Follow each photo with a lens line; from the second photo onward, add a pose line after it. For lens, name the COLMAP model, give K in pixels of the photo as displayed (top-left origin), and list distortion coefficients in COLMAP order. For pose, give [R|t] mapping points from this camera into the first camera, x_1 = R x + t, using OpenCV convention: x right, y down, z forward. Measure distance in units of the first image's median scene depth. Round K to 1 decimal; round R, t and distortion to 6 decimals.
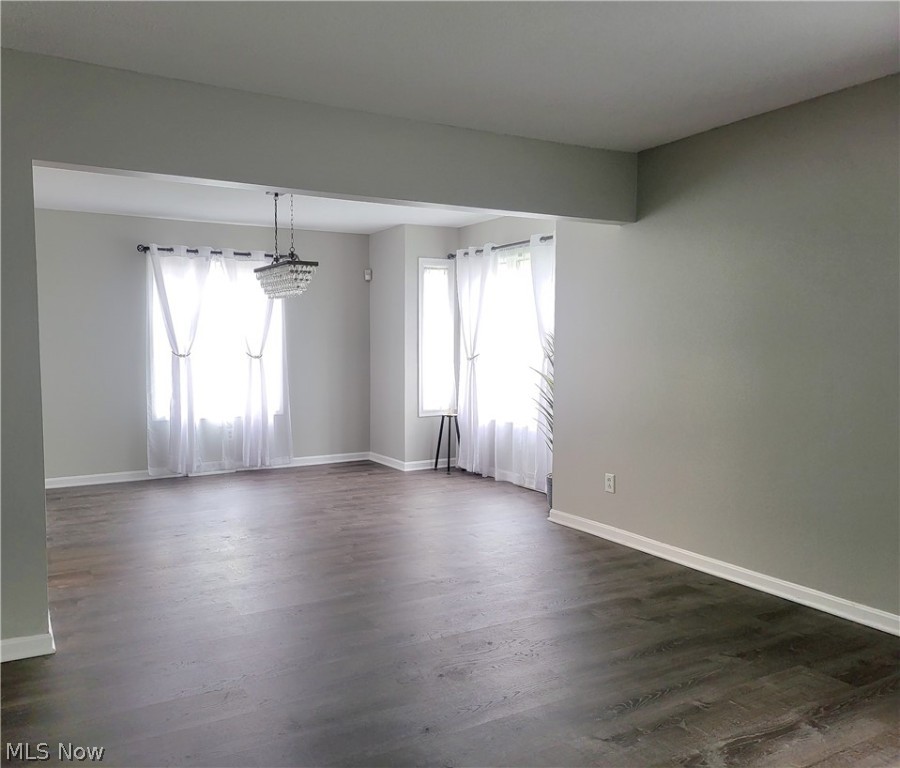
lens RADIAL K [[702.9, 0, 450.0], [0, 702.9, 384.0], [0, 0, 1]] dist [-0.144424, -0.000502]
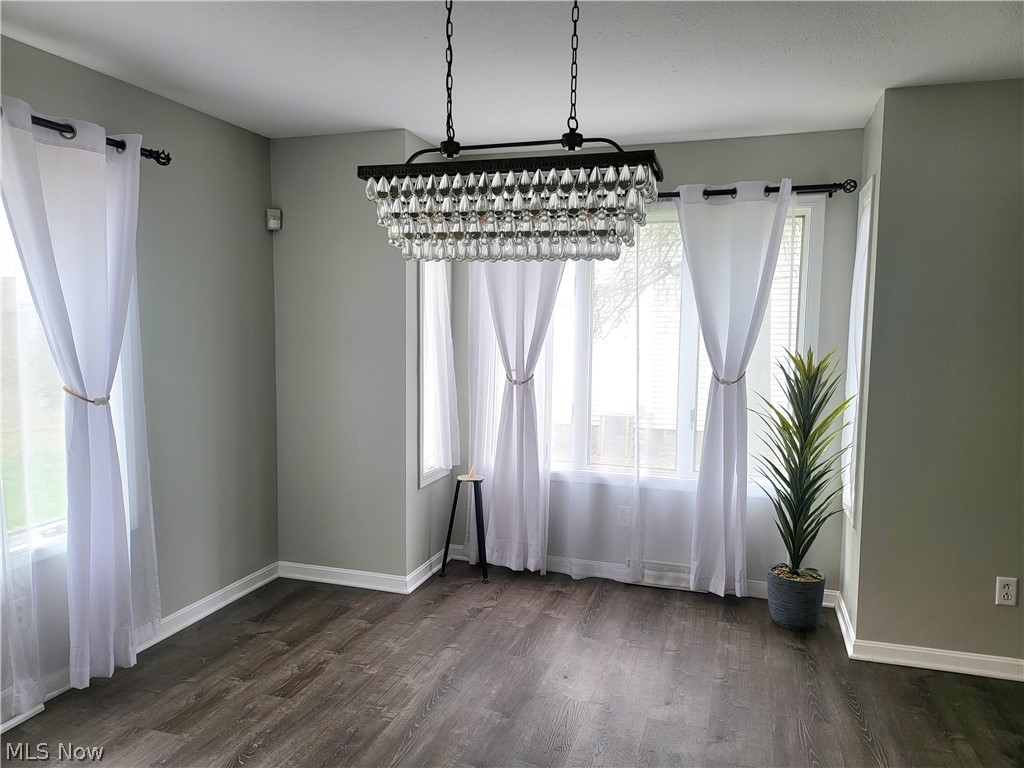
lens RADIAL K [[723.3, 0, 512.0], [0, 723.3, 384.0], [0, 0, 1]] dist [0.119993, -0.131531]
pose [[0.782311, -0.050817, 0.620811, -0.353940], [0.035681, 0.998686, 0.036786, -0.055796], [-0.621865, -0.006627, 0.783096, 0.527207]]
